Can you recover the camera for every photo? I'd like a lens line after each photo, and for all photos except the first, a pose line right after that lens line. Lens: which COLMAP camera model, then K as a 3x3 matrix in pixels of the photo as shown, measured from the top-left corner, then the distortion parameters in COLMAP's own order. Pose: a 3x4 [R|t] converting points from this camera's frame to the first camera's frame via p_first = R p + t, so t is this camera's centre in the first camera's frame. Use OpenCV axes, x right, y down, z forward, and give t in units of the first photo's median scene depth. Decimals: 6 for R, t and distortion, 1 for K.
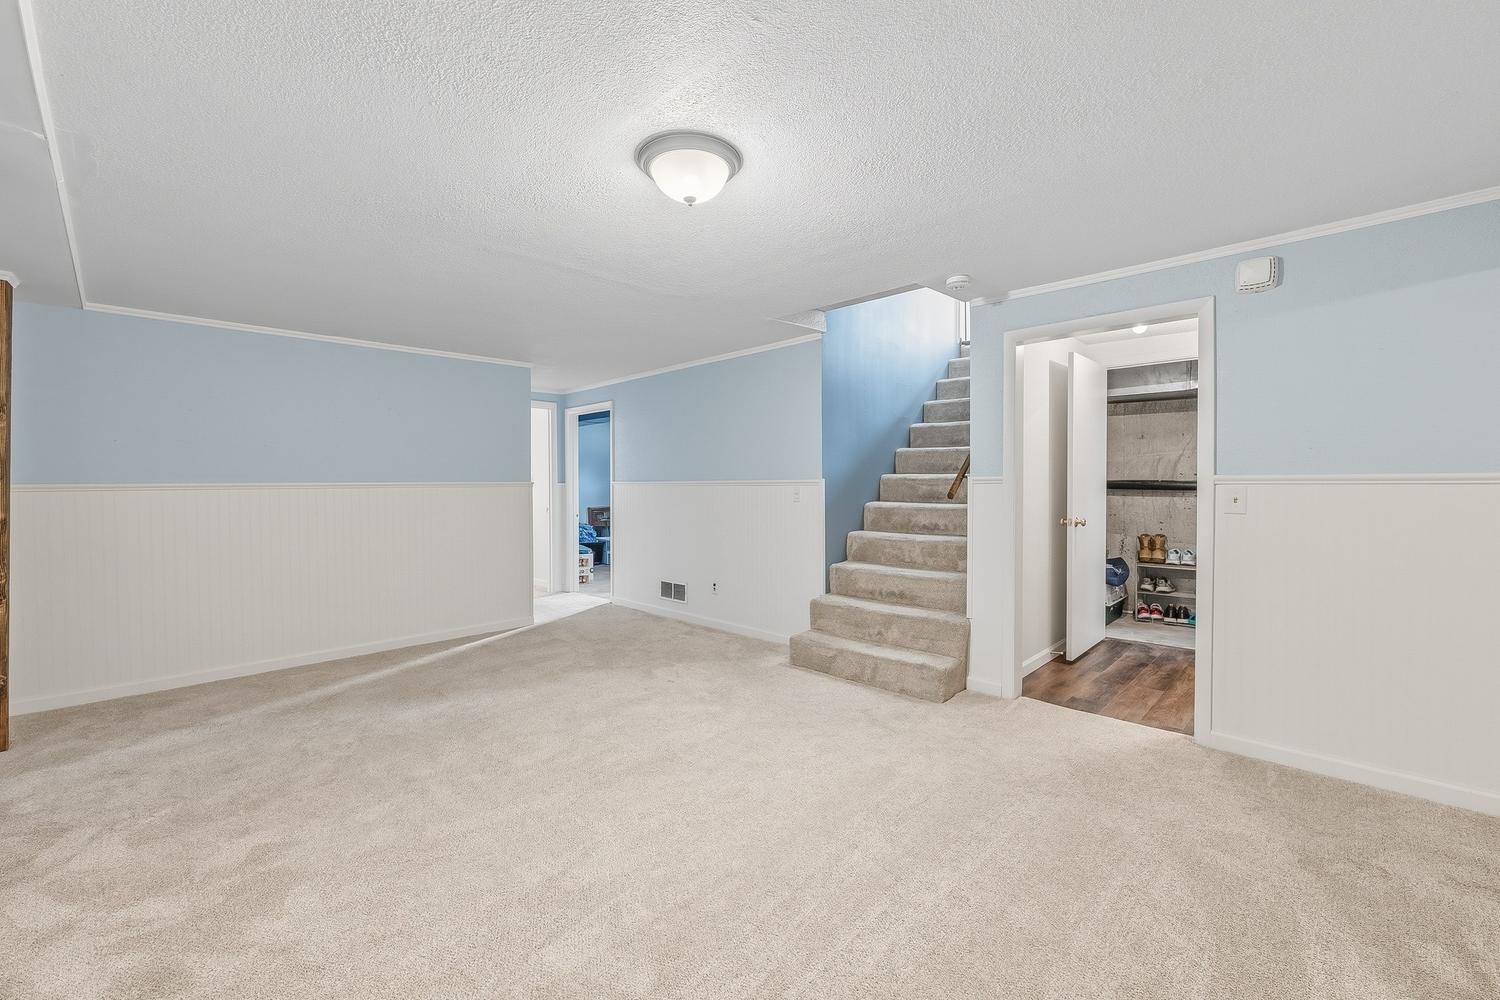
lens RADIAL K [[610.9, 0, 756.8], [0, 610.9, 494.2], [0, 0, 1]] dist [-0.000319, -0.000275]
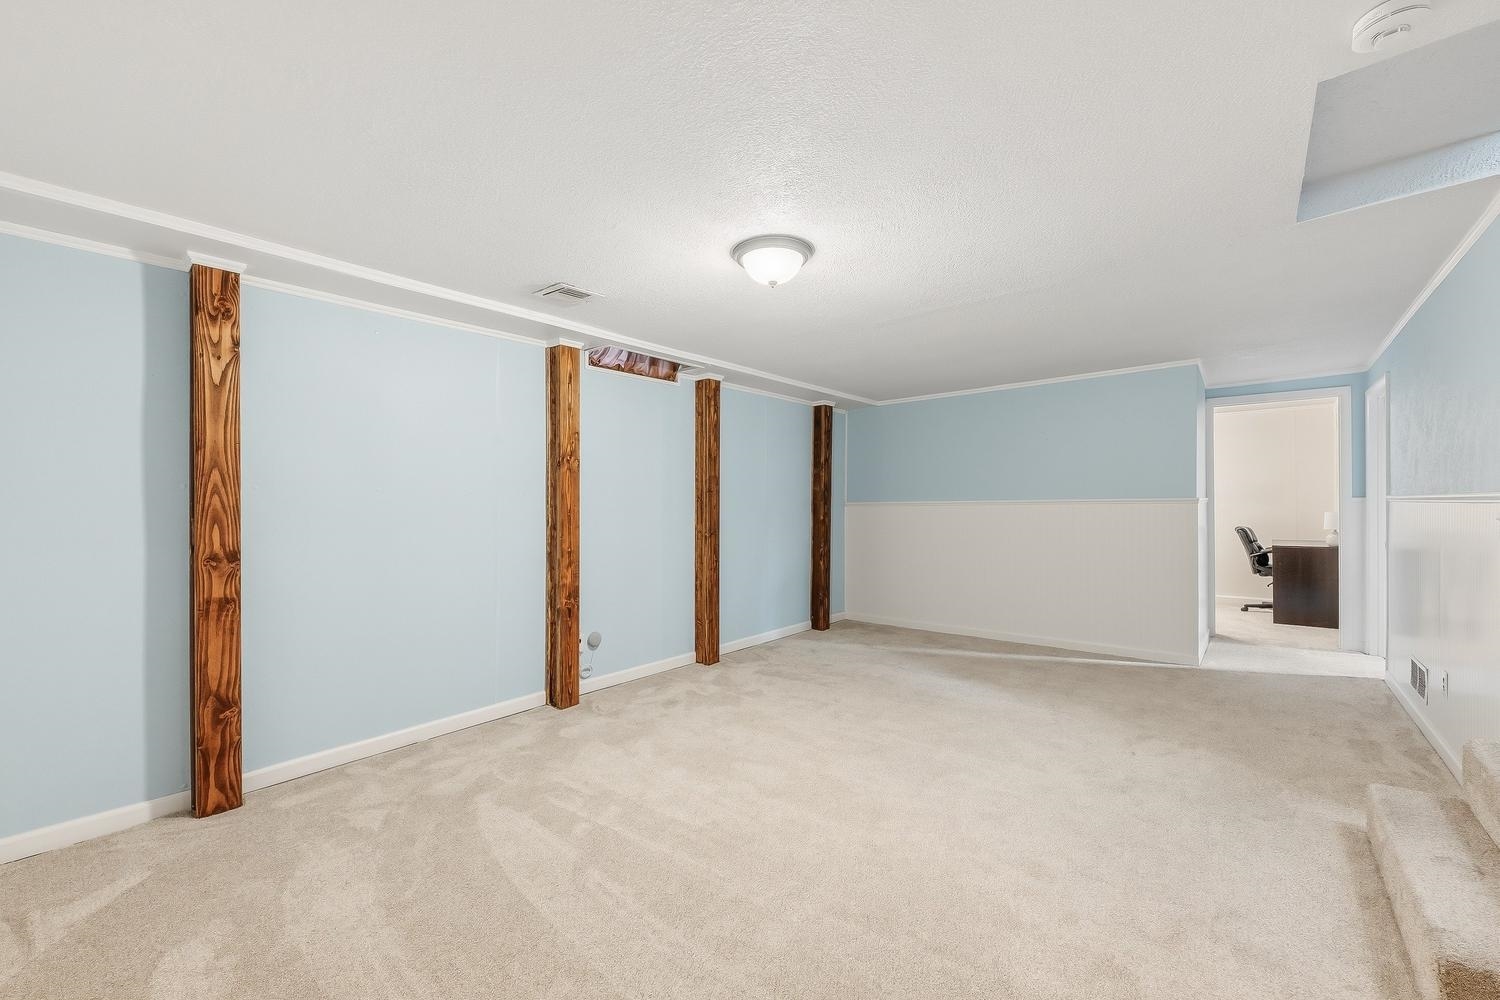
lens RADIAL K [[610.9, 0, 760.5], [0, 610.9, 500.4], [0, 0, 1]] dist [-0.000319, -0.000275]
pose [[0.073450, -0.002613, -0.997295, 0.725116], [-0.009502, 0.999949, -0.003320, -0.013371], [0.997254, 0.009720, 0.073422, 0.552020]]
